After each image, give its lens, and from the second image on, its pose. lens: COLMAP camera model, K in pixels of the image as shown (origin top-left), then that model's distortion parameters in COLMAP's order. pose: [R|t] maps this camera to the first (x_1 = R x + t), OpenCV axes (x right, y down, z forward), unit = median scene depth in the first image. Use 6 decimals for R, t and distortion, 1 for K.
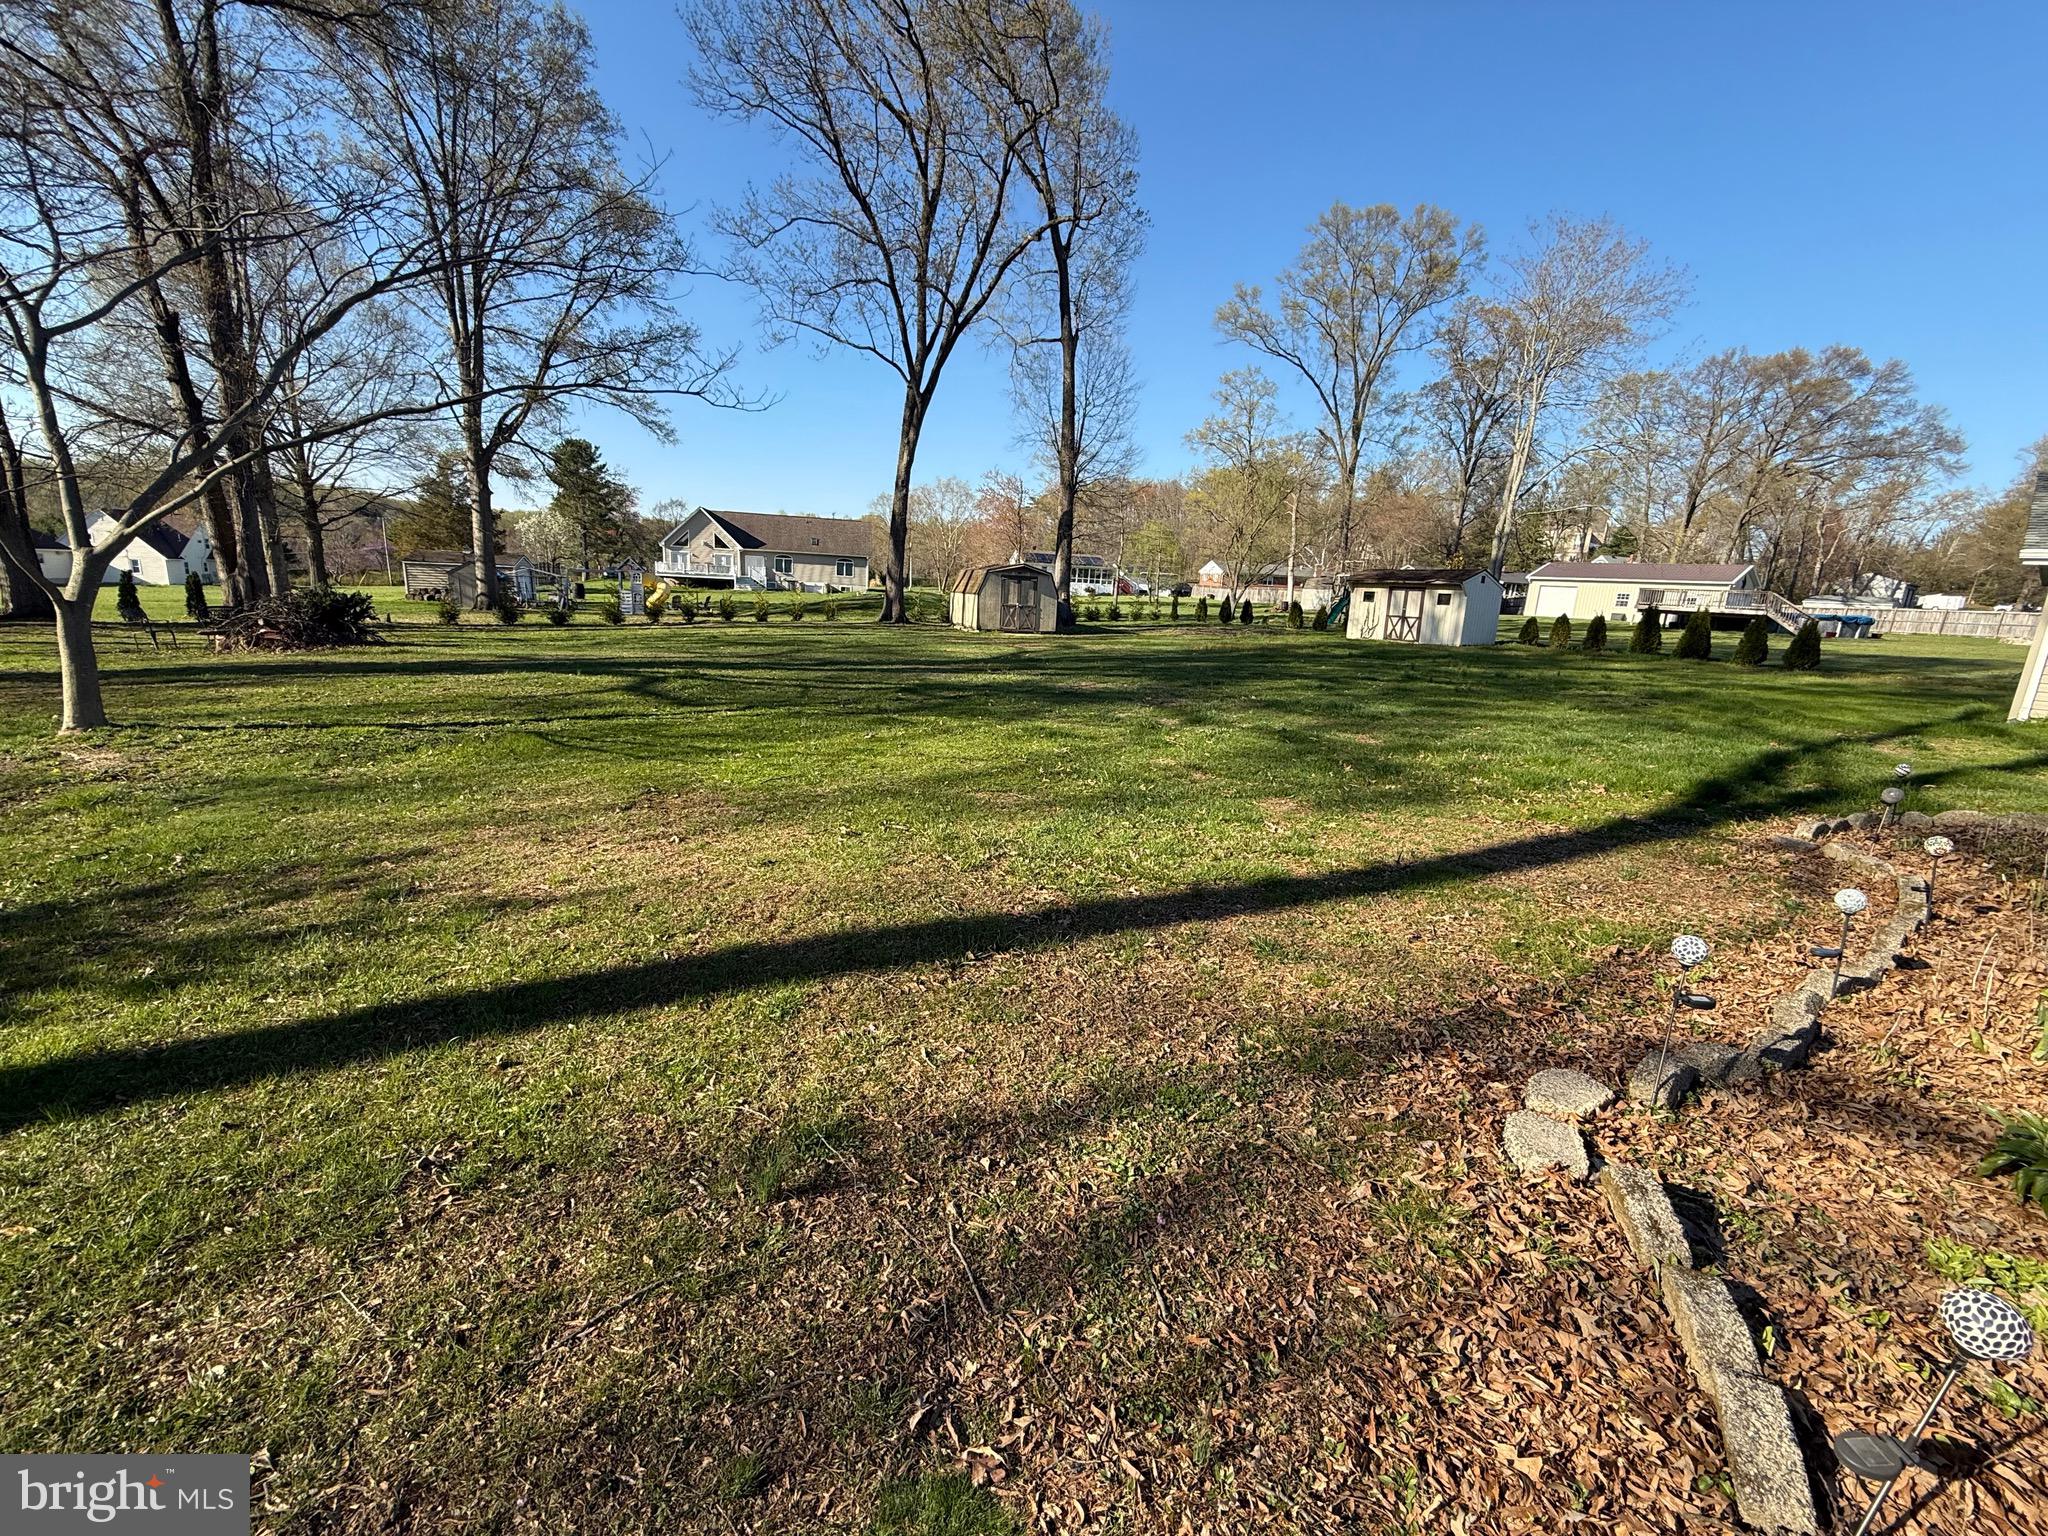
lens RADIAL K [[855.1, 0, 1039.4], [0, 855.1, 768.5], [0, 0, 1]] dist [-0.001527, -0.000142]
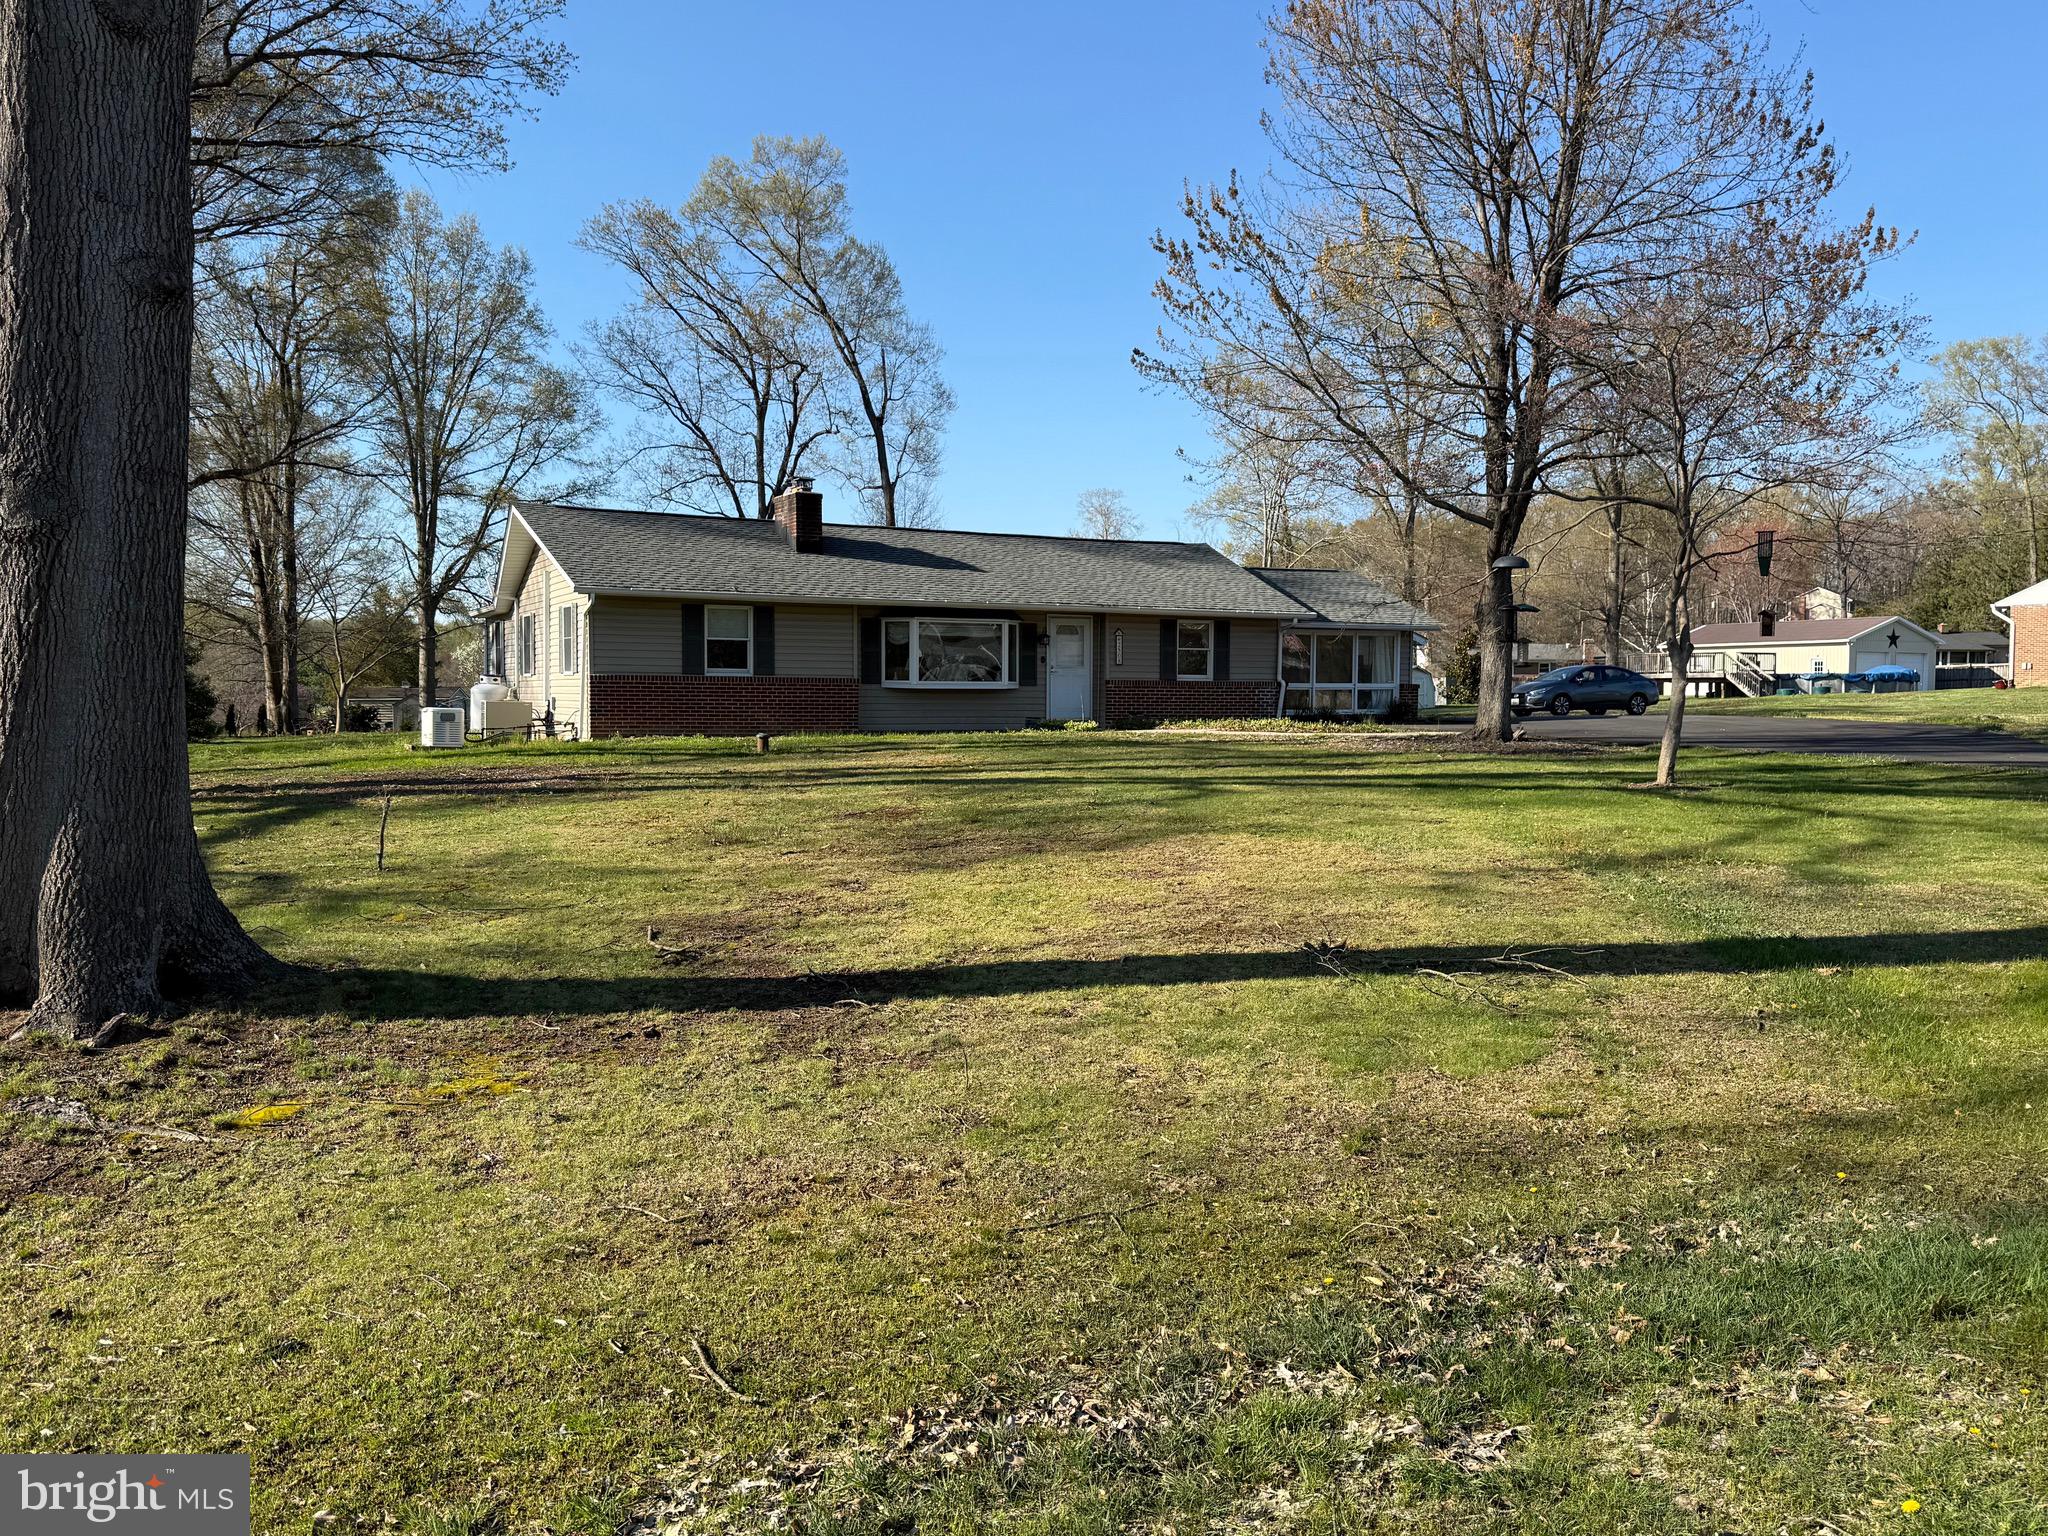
lens RADIAL K [[1699.5, 0, 1087.1], [0, 1699.5, 777.0], [0, 0, 1]] dist [0.055022, -0.082241]
pose [[0.978236, -0.026399, -0.205808, 0.690761], [-0.005845, 0.987975, -0.154506, 0.222058], [0.207412, 0.152346, 0.966318, -1.022997]]
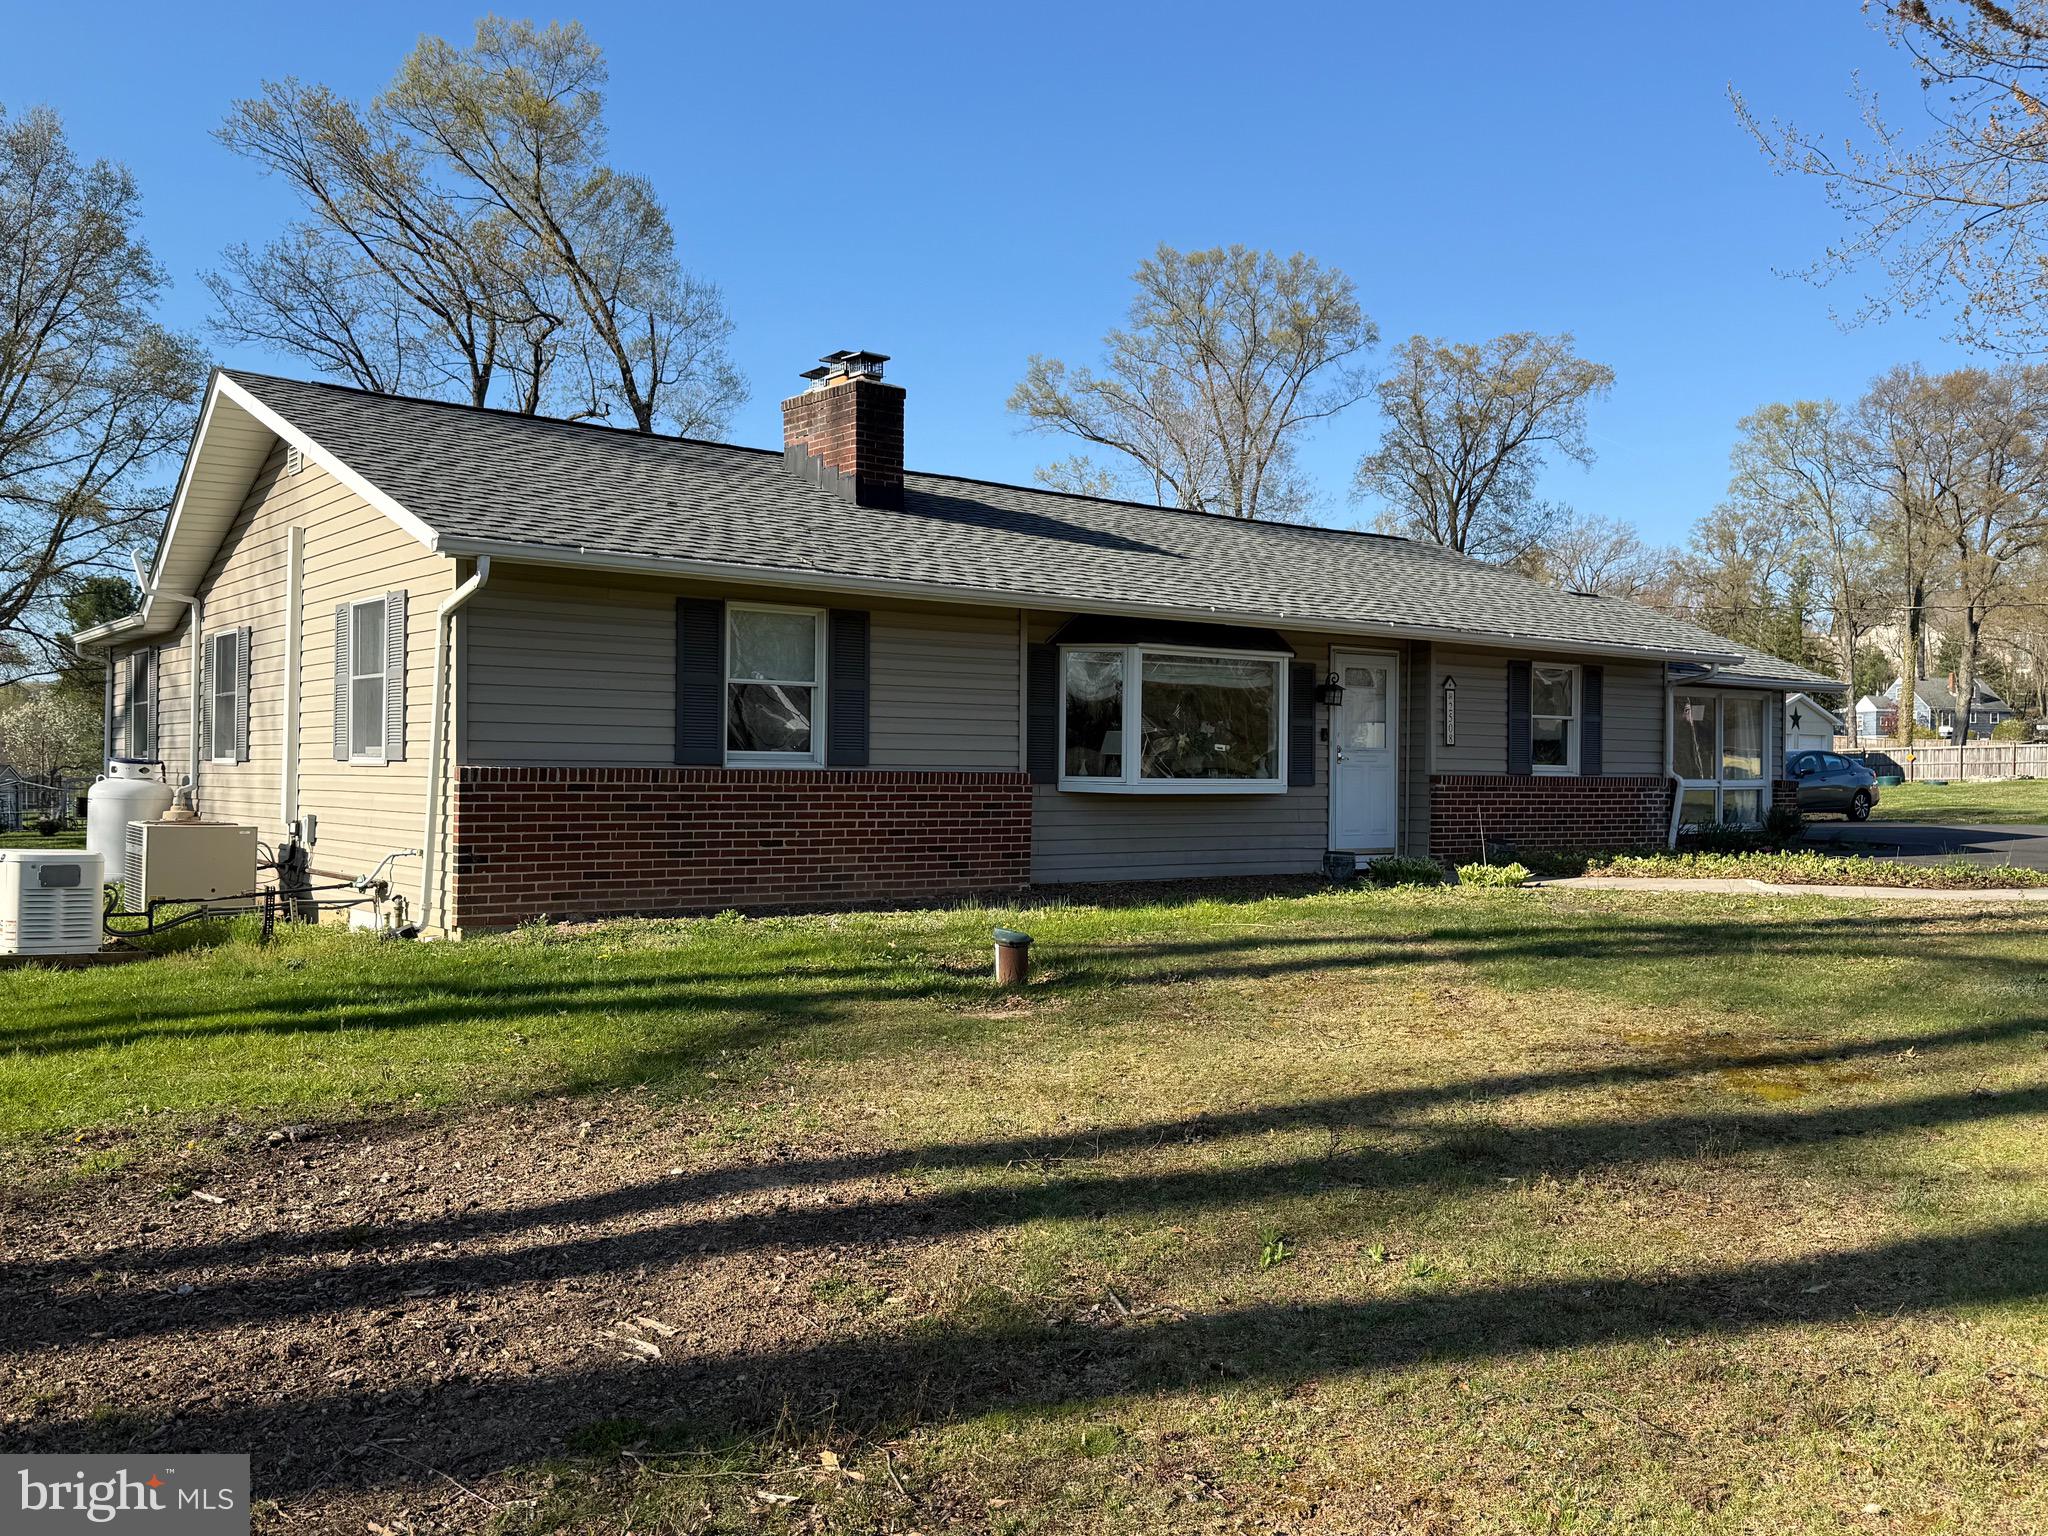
lens RADIAL K [[1782.2, 0, 1066.1], [0, 1782.2, 754.4], [0, 0, 1]] dist [0.030188, -0.032169]
pose [[0.999309, -0.032826, -0.017431, 0.422173], [0.028454, 0.977417, -0.209395, 0.124167], [0.023911, 0.208754, 0.977676, -0.631979]]
